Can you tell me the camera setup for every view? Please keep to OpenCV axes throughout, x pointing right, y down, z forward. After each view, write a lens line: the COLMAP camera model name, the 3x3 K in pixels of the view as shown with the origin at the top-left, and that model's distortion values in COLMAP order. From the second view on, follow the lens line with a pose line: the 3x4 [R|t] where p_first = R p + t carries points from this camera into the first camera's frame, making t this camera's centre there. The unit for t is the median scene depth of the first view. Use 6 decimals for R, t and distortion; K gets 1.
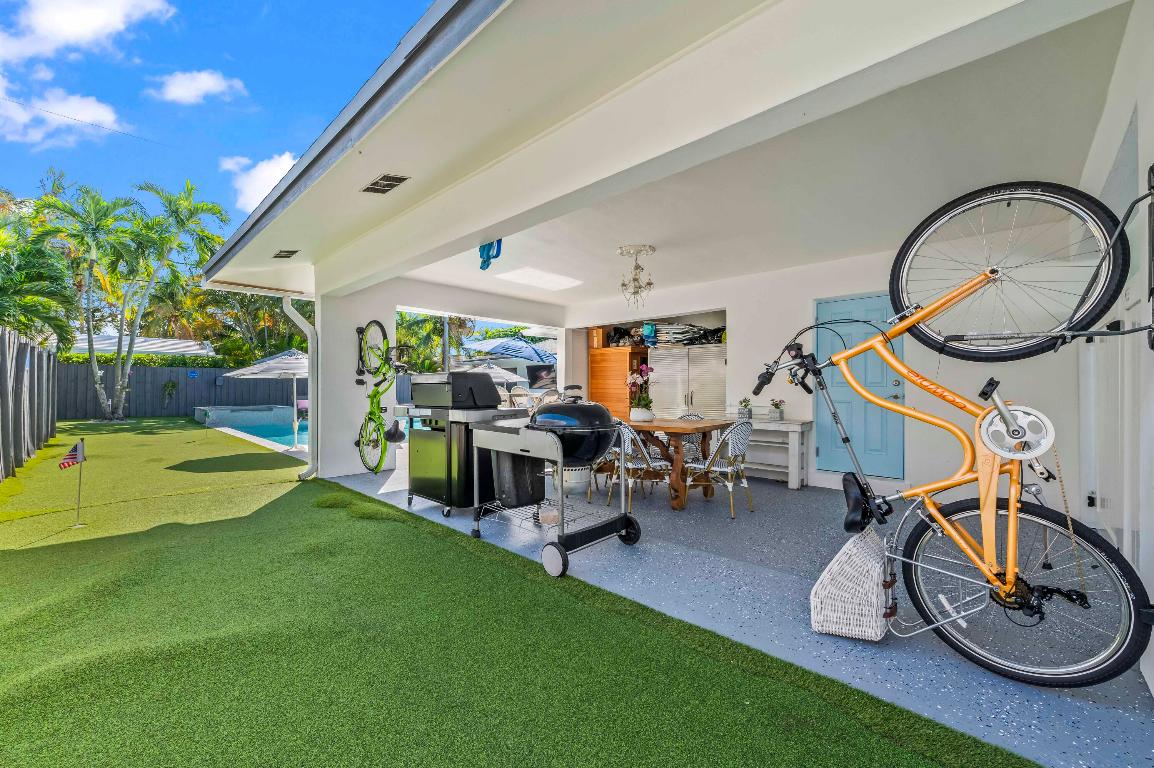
lens RADIAL K [[468.5, 0, 580.5], [0, 468.5, 387.7], [0, 0, 1]] dist [0.003278, -0.001245]
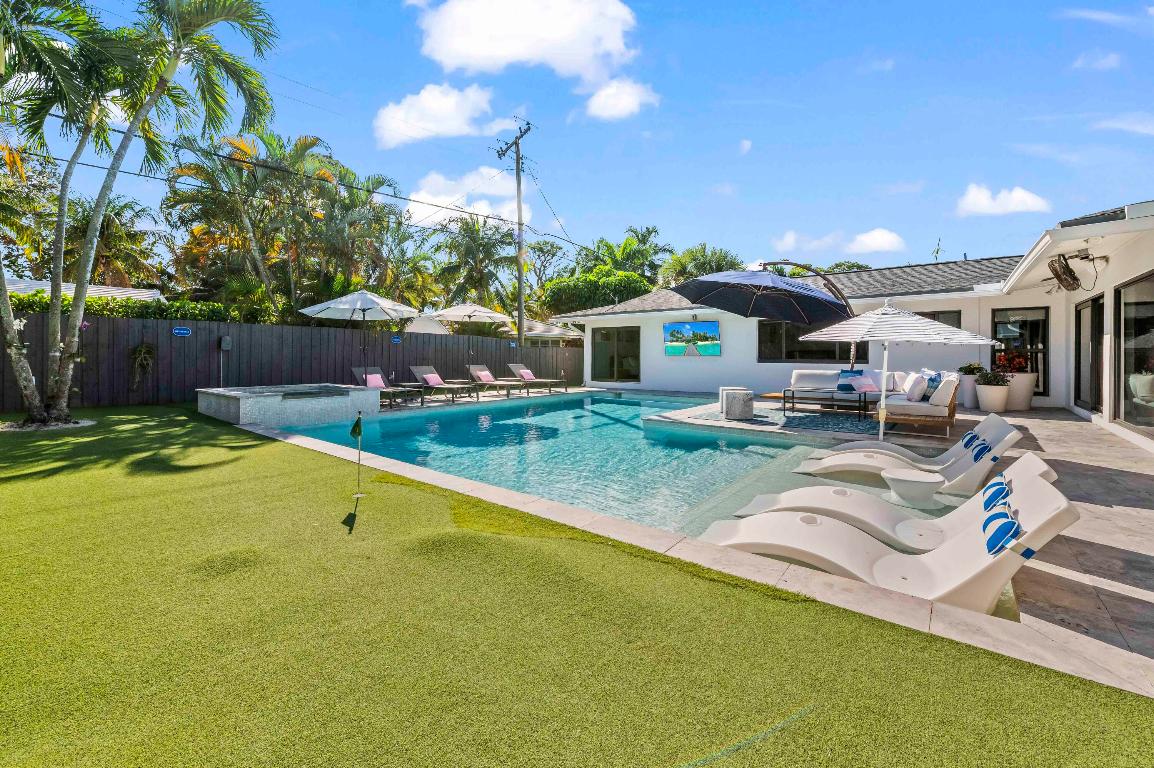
lens RADIAL K [[468.5, 0, 551.6], [0, 468.5, 358.2], [0, 0, 1]] dist [0.003278, -0.001245]
pose [[0.996687, -0.002006, 0.081310, -0.458708], [0.001115, 0.999939, 0.011004, -0.001303], [-0.081327, -0.010877, 0.996628, 0.421884]]
